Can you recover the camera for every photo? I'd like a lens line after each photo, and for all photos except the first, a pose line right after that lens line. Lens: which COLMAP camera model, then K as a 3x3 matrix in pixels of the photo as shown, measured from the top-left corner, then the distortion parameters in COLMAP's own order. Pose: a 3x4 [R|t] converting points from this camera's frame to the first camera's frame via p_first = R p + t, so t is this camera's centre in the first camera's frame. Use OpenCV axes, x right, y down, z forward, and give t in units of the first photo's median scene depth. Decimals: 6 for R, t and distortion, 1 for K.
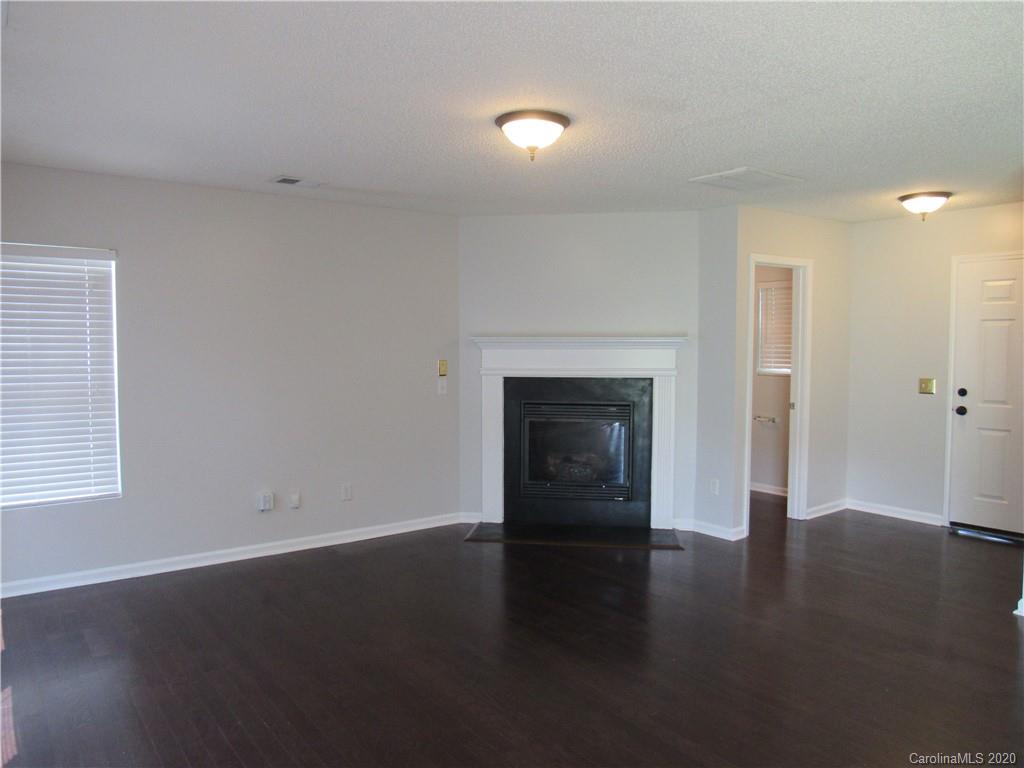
lens RADIAL K [[719.3, 0, 512.0], [0, 719.3, 384.0], [0, 0, 1]] dist [-0.008617, -0.001032]
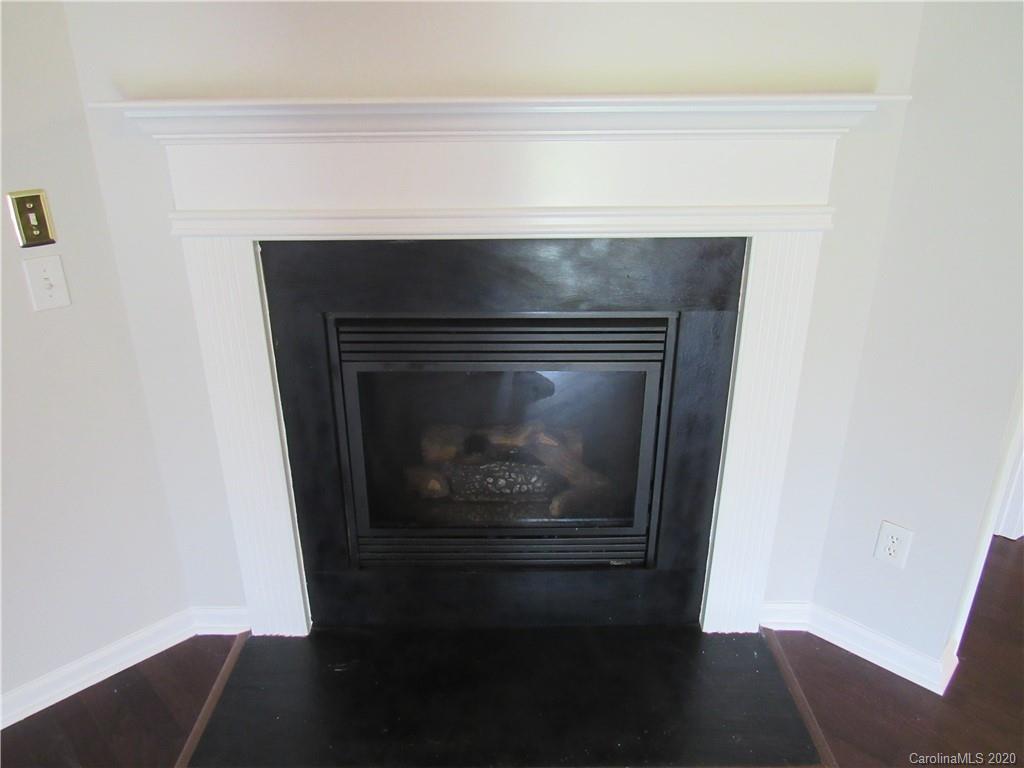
lens RADIAL K [[719.3, 0, 512.0], [0, 719.3, 384.0], [0, 0, 1]] dist [-0.008617, -0.001032]
pose [[0.989084, -0.063378, 0.133028, 0.049497], [0.015532, 0.942589, 0.333594, -0.051347], [-0.146533, -0.327887, 0.933284, 0.684367]]
